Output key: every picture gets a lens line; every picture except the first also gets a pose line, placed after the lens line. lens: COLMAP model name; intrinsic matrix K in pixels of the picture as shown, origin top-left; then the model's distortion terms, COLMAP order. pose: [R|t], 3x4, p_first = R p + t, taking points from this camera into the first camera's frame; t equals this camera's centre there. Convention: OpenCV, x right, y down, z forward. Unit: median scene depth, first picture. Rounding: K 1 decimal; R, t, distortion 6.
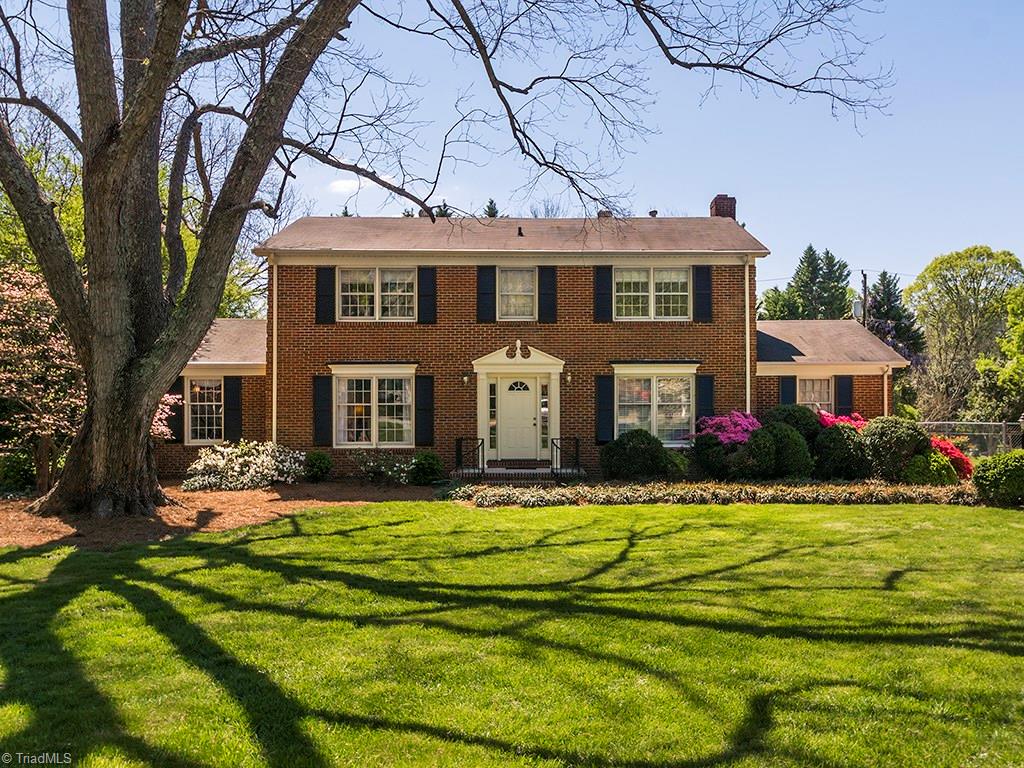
lens RADIAL K [[750.7, 0, 512.0], [0, 750.7, 384.0], [0, 0, 1]] dist [-0.005088, -0.001902]
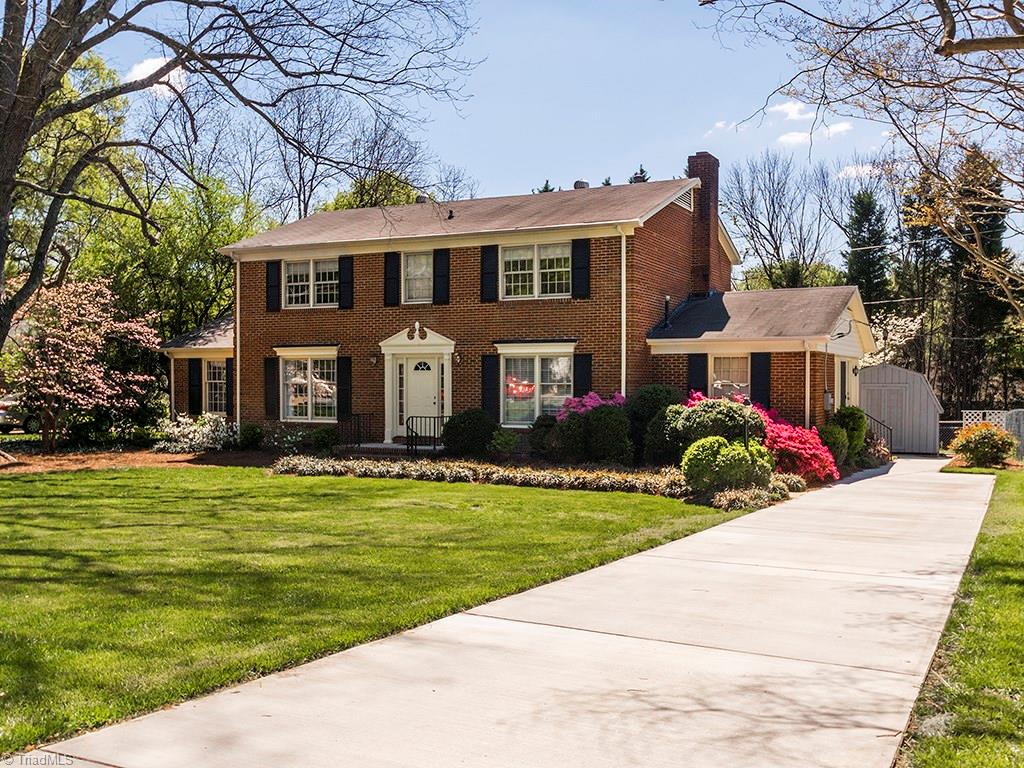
lens RADIAL K [[814.8, 0, 512.0], [0, 814.8, 384.0], [0, 0, 1]] dist [-0.012855, -0.006433]
pose [[0.920648, 0.005560, -0.390355, 0.570750], [0.005137, 0.999639, 0.026353, -0.001615], [0.390360, -0.026267, 0.920287, 0.007990]]
